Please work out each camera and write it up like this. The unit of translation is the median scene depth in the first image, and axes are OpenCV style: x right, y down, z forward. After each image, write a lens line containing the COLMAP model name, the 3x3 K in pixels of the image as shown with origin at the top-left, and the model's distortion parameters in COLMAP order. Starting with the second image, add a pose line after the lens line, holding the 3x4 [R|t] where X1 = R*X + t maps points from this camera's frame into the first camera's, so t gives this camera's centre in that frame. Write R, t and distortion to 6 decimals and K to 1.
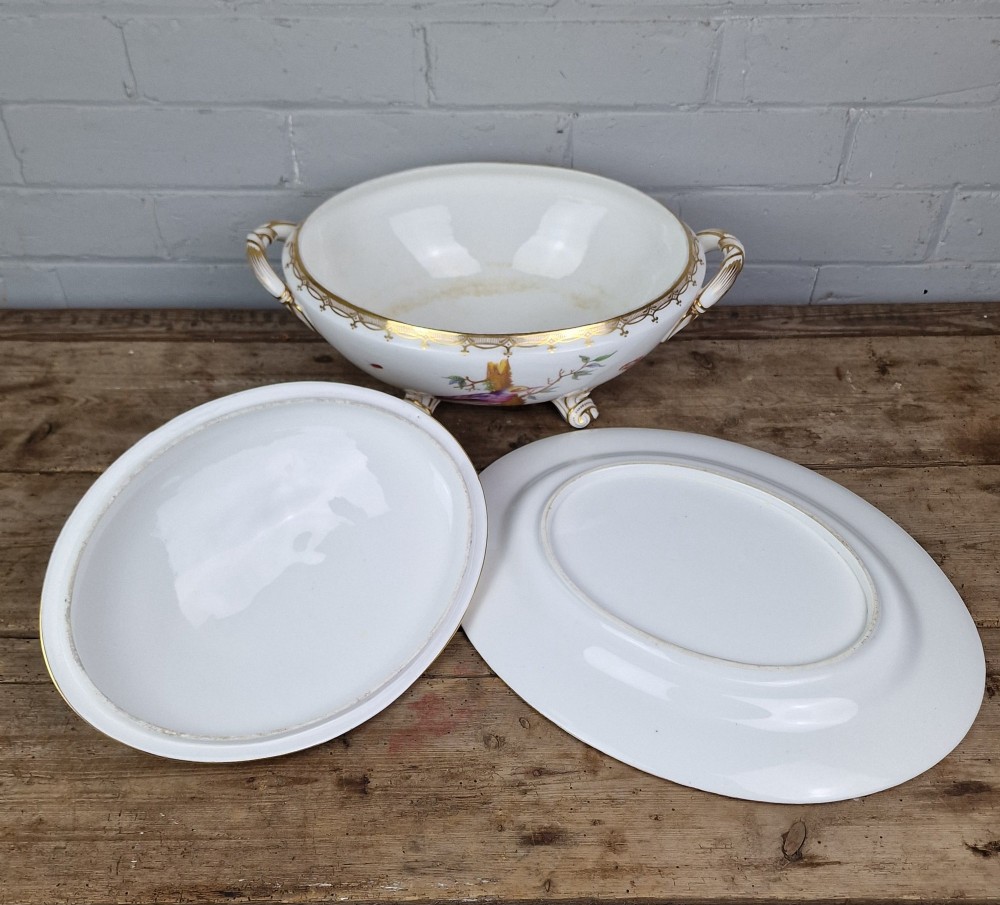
lens RADIAL K [[1062.1, 0, 484.4], [0, 1062.1, 519.2], [0, 0, 1]] dist [0.046217, 0.000000]
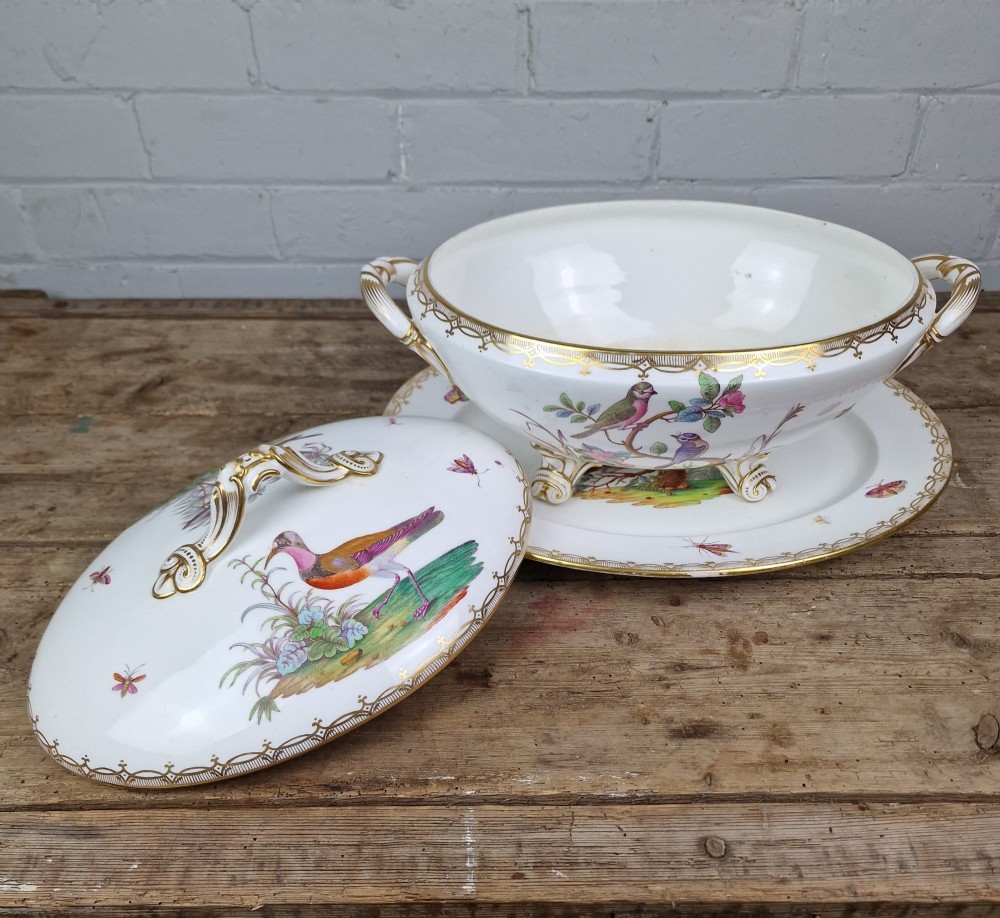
lens RADIAL K [[834.8, 0, 516.0], [0, 834.8, 540.9], [0, 0, 1]] dist [0.041787, -0.033400]
pose [[0.999995, 0.002771, -0.001155, -0.065985], [-0.002881, 0.994001, -0.109337, 0.159285], [0.000845, 0.109340, 0.994004, 0.219871]]
